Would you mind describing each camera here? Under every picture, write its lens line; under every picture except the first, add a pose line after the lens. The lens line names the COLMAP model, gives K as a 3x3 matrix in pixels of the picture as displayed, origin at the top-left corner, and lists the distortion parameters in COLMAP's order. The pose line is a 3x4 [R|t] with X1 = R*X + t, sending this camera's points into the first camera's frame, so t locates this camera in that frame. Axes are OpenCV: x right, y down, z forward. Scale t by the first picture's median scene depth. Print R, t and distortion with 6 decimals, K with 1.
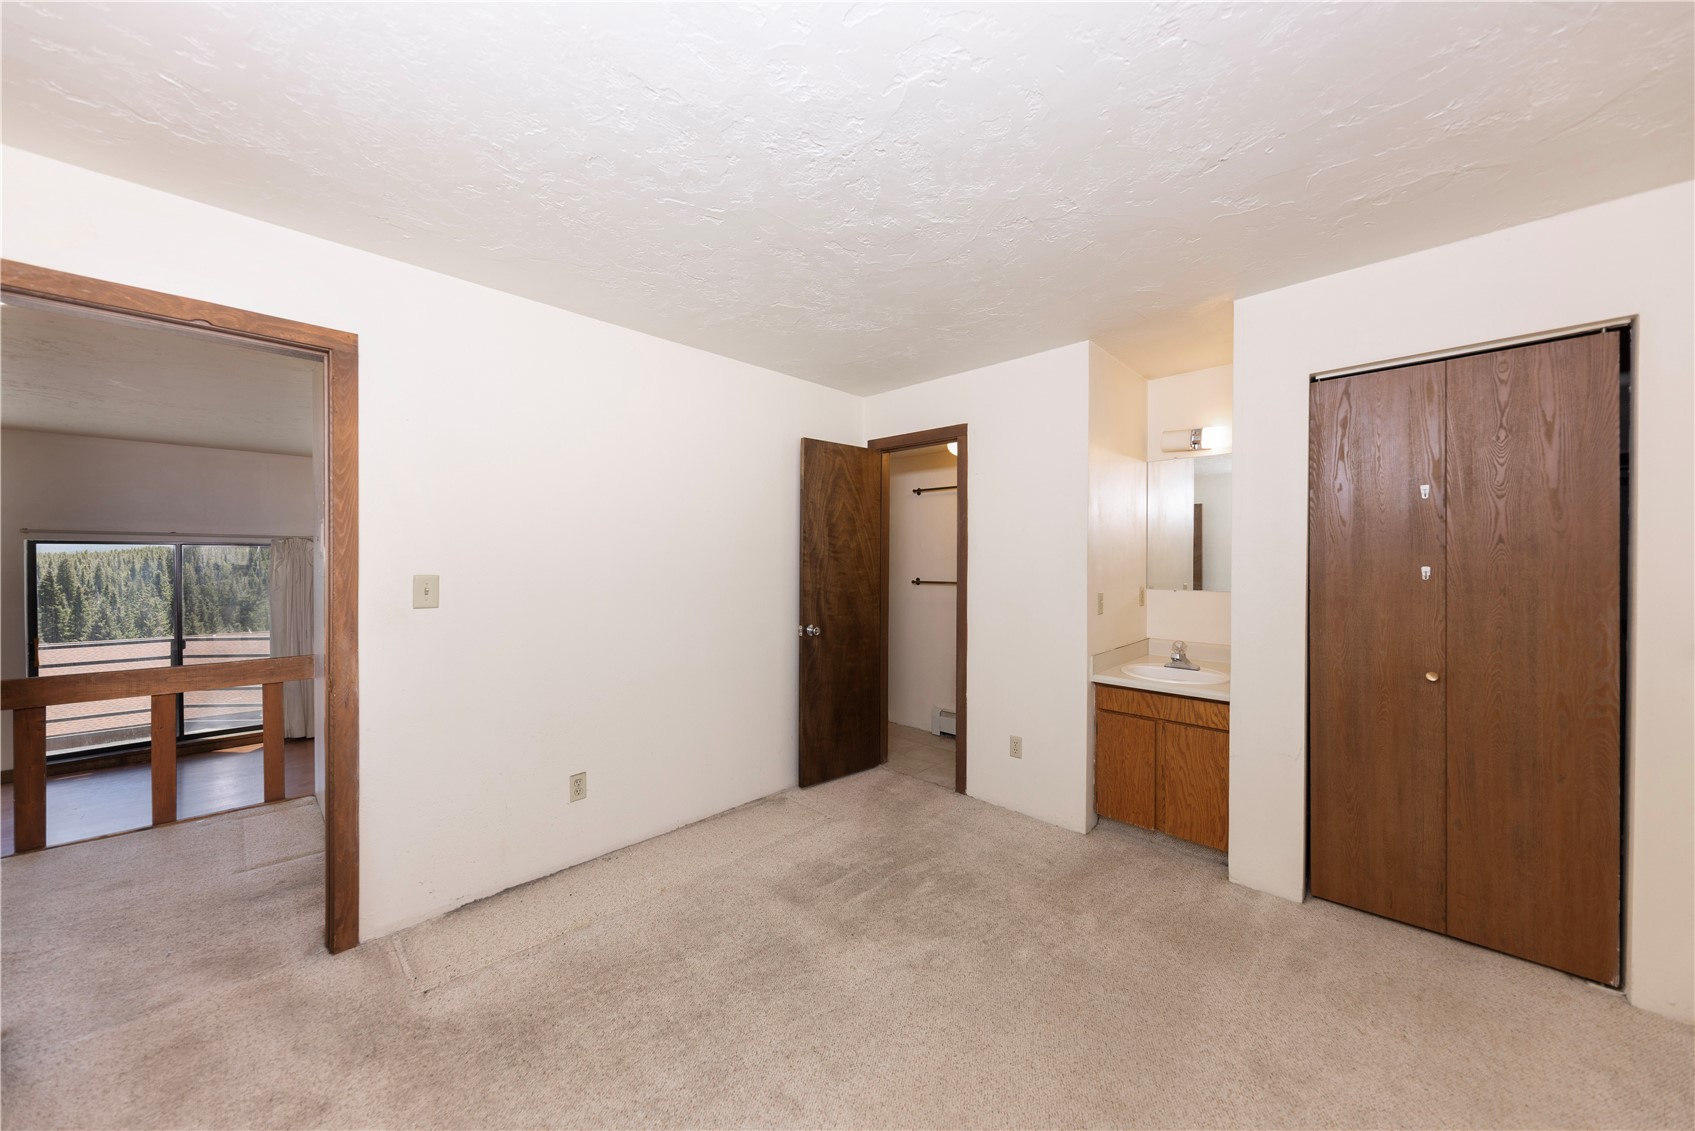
lens RADIAL K [[590.8, 0, 836.8], [0, 590.8, 569.0], [0, 0, 1]] dist [0.002338, -0.000140]
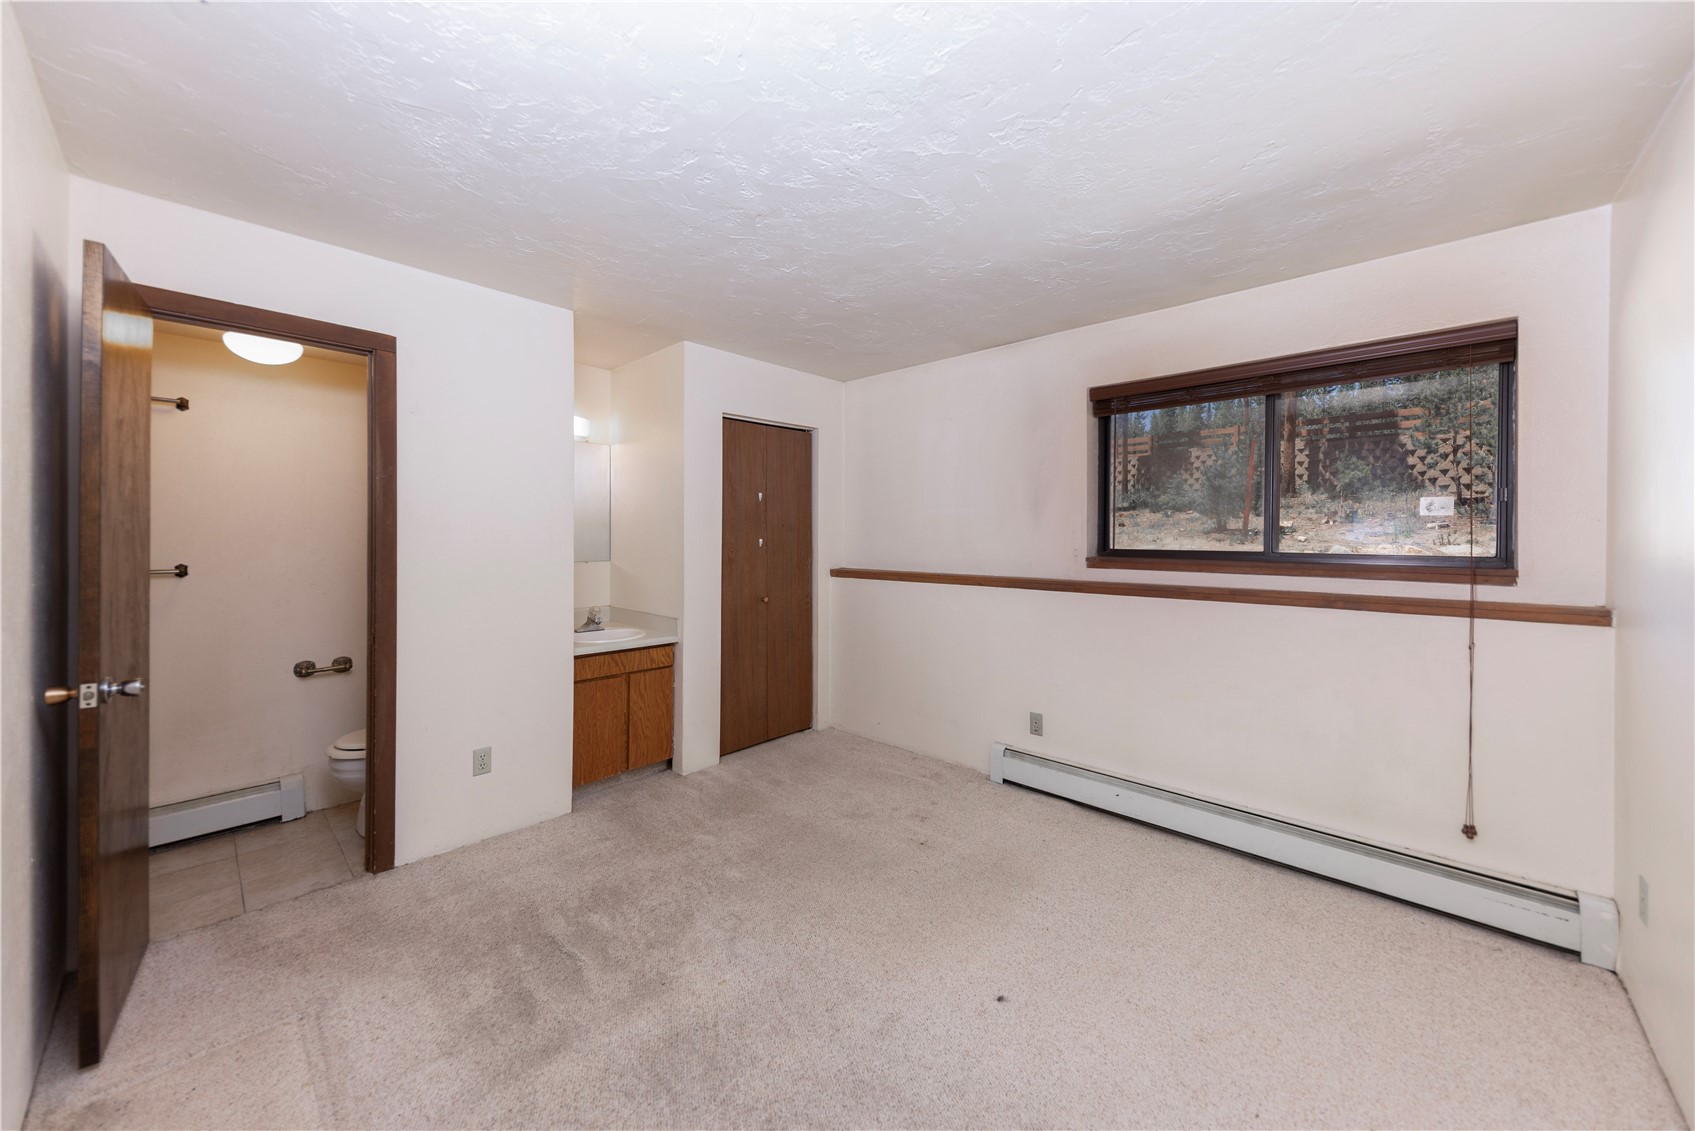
lens RADIAL K [[614.6, 0, 859.8], [0, 614.6, 547.8], [0, 0, 1]] dist [0.007615, -0.002582]
pose [[-0.033339, -0.017975, 0.999282, -0.740432], [0.012472, 0.999753, 0.018399, -0.006585], [-0.999366, 0.013077, -0.033106, 0.656593]]
